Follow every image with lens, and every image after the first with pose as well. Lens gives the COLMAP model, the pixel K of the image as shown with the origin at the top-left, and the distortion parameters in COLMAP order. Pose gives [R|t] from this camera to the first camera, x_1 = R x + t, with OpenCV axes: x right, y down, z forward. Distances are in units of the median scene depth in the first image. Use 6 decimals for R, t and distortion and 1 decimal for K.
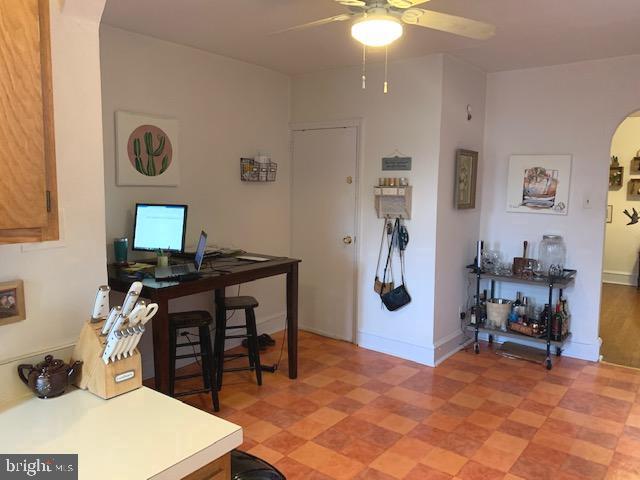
lens RADIAL K [[493.8, 0, 320.0], [0, 493.8, 240.0], [0, 0, 1]] dist [0.024960, -0.001545]
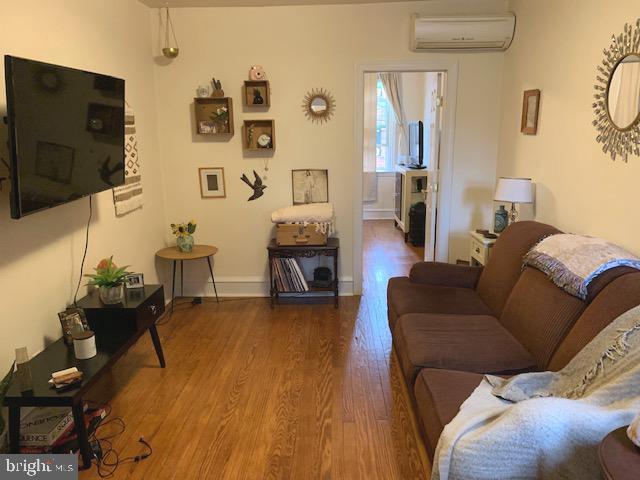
lens RADIAL K [[495.1, 0, 320.0], [0, 495.1, 240.0], [0, 0, 1]] dist [0.006593, -0.005277]
pose [[0.811289, -0.144583, 0.566486, 0.601707], [0.087489, 0.988052, 0.126882, -0.087551], [-0.578062, -0.053376, 0.814245, 0.821251]]
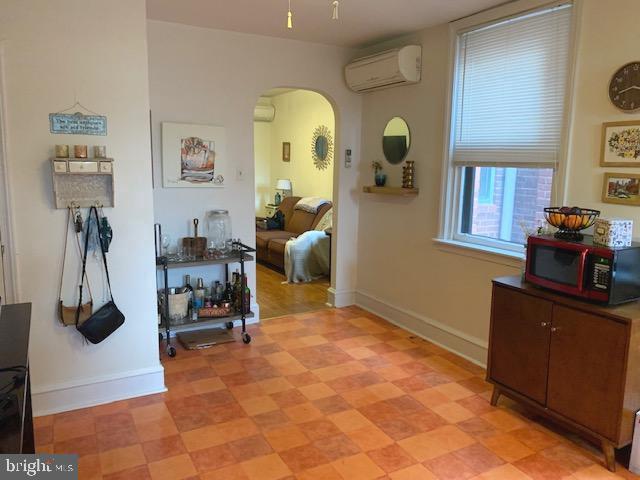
lens RADIAL K [[493.8, 0, 320.0], [0, 493.8, 240.0], [0, 0, 1]] dist [0.024960, -0.001545]
pose [[0.389863, -0.152429, 0.908170, -0.337026], [0.092084, 0.987715, 0.126249, -0.054760], [-0.916257, 0.034408, 0.399110, 0.437933]]
